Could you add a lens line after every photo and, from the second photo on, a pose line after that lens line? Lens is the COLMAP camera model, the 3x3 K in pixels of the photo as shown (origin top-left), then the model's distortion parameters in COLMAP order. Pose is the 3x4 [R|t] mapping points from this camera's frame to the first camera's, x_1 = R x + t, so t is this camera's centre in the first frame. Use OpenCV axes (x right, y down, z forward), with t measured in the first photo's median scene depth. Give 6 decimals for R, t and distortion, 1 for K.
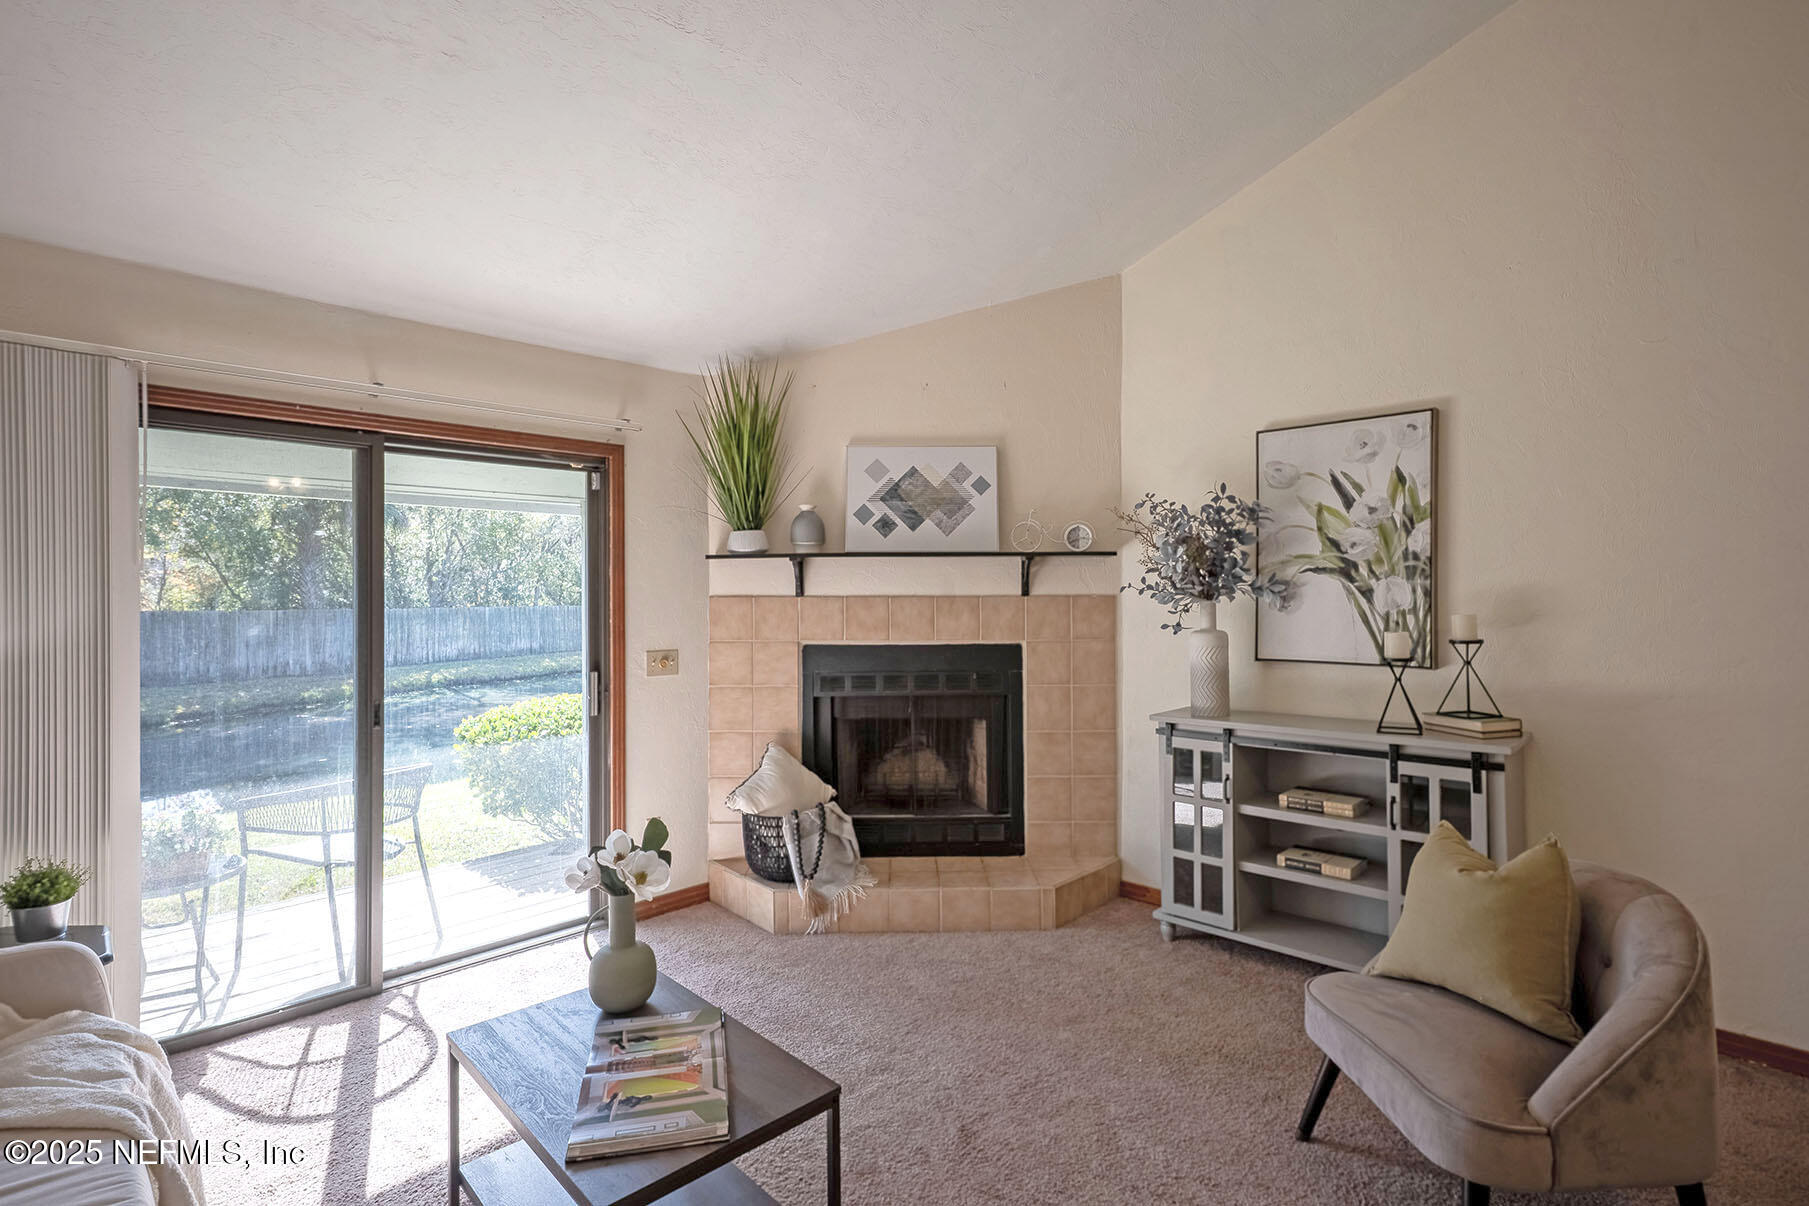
lens RADIAL K [[870.0, 0, 900.7], [0, 870.0, 587.4], [0, 0, 1]] dist [0.003131, 0.001755]
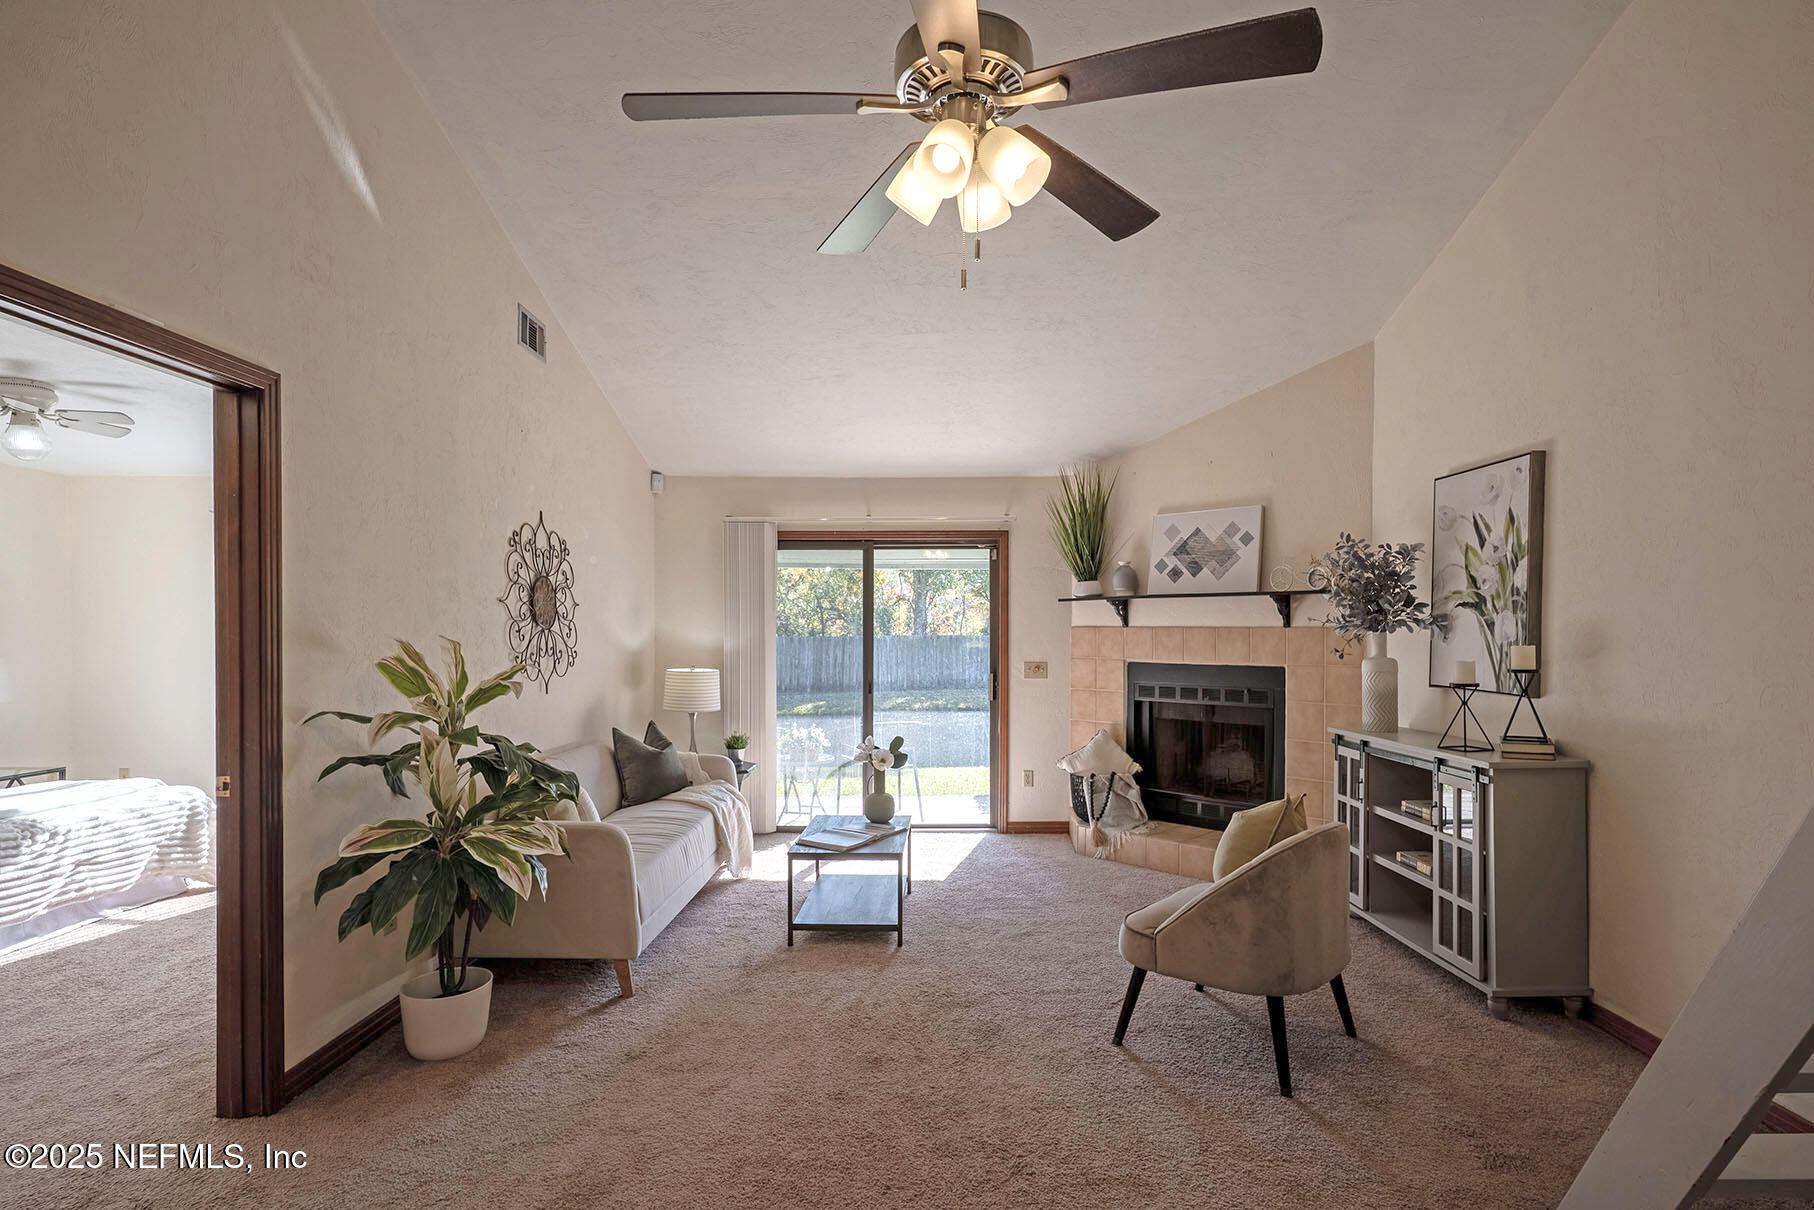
lens RADIAL K [[872.4, 0, 922.8], [0, 872.4, 631.7], [0, 0, 1]] dist [0.003131, 0.001755]
pose [[0.707166, 0.007536, -0.707007, 0.661399], [0.004638, 0.999872, 0.015296, -0.005114], [0.707032, -0.014095, 0.707041, -0.217487]]
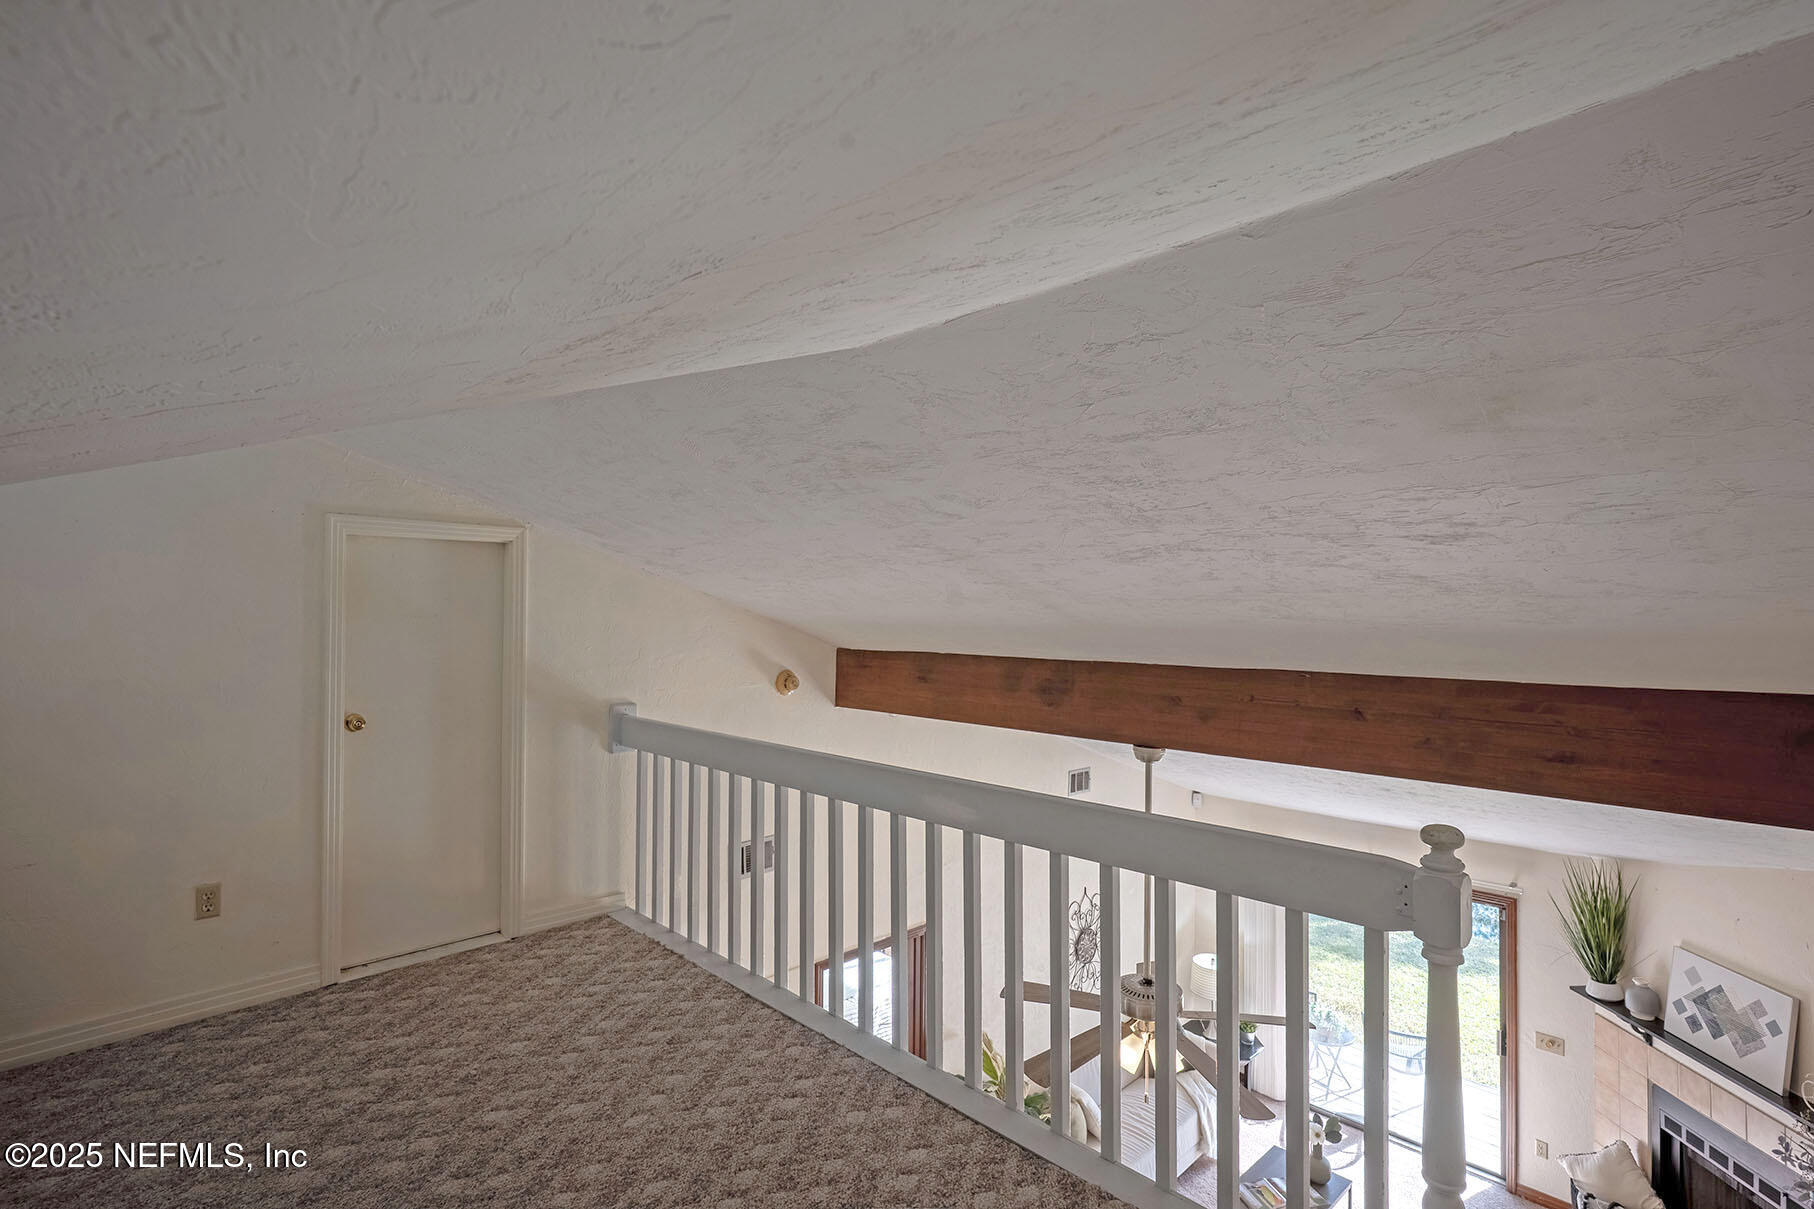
lens RADIAL K [[872.4, 0, 908.1], [0, 872.4, 605.5], [0, 0, 1]] dist [0.003131, 0.001755]
pose [[0.009496, 0.000412, -0.999955, 1.259085], [0.003741, 0.999993, 0.000447, -0.690921], [0.999948, -0.003745, 0.009495, -0.149655]]
